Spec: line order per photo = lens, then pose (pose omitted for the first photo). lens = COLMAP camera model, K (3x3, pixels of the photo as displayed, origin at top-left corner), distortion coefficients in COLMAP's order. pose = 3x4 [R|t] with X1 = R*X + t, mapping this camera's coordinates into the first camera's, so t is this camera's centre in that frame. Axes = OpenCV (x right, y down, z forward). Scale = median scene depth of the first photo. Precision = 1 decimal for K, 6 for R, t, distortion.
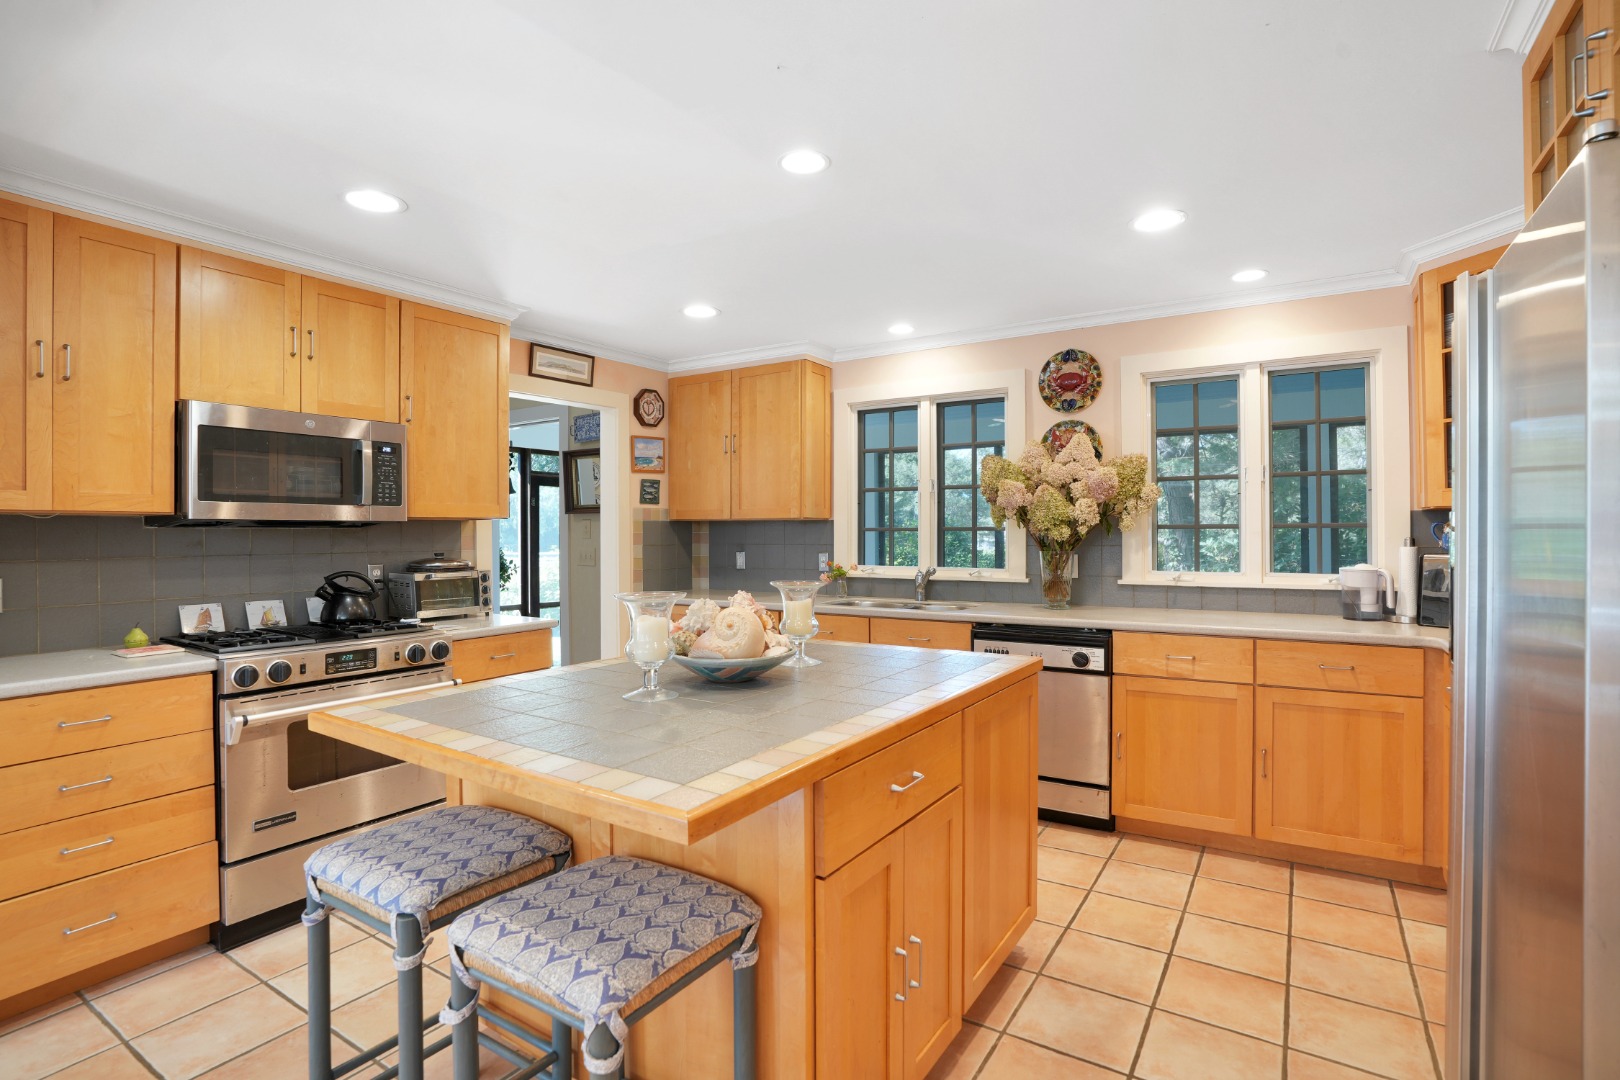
lens RADIAL K [[804.4, 0, 773.5], [0, 804.4, 534.0], [0, 0, 1]] dist [-0.052878, 0.000352]
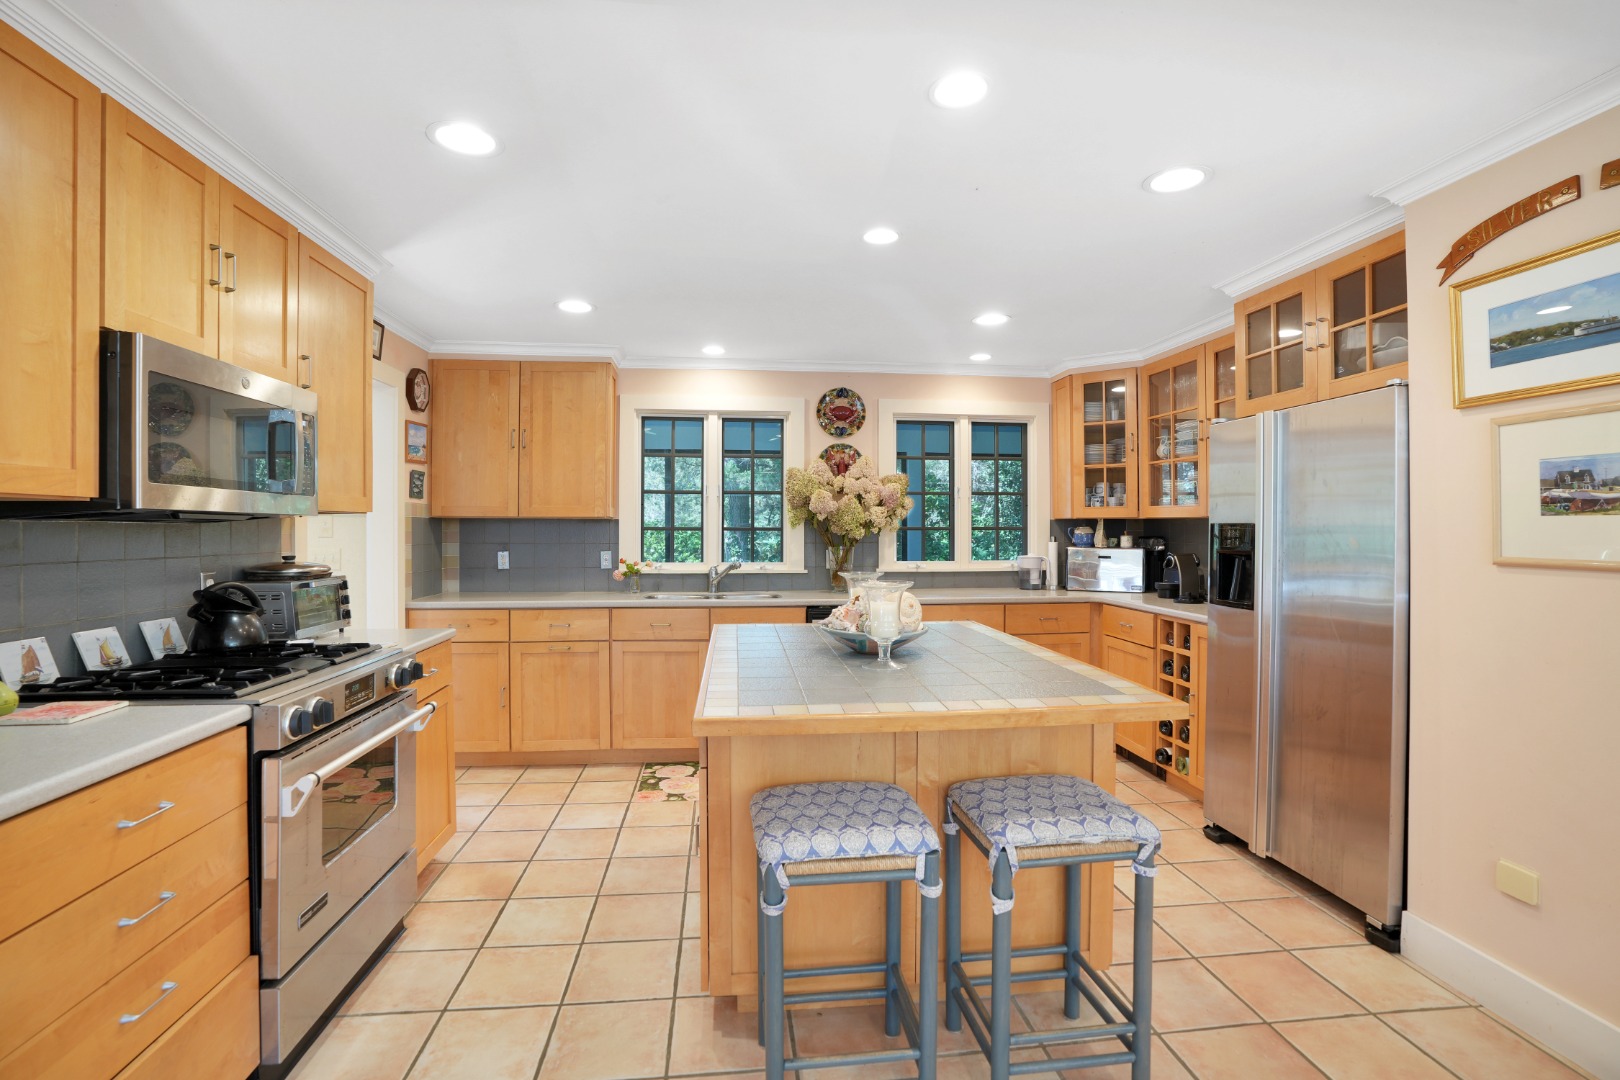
lens RADIAL K [[794.4, 0, 820.7], [0, 794.4, 523.8], [0, 0, 1]] dist [-0.070625, 0.030968]
pose [[0.754648, 0.010117, 0.656052, -0.501722], [-0.002470, 0.999918, -0.012578, 0.000607], [-0.656125, 0.007871, 0.754611, 0.075664]]
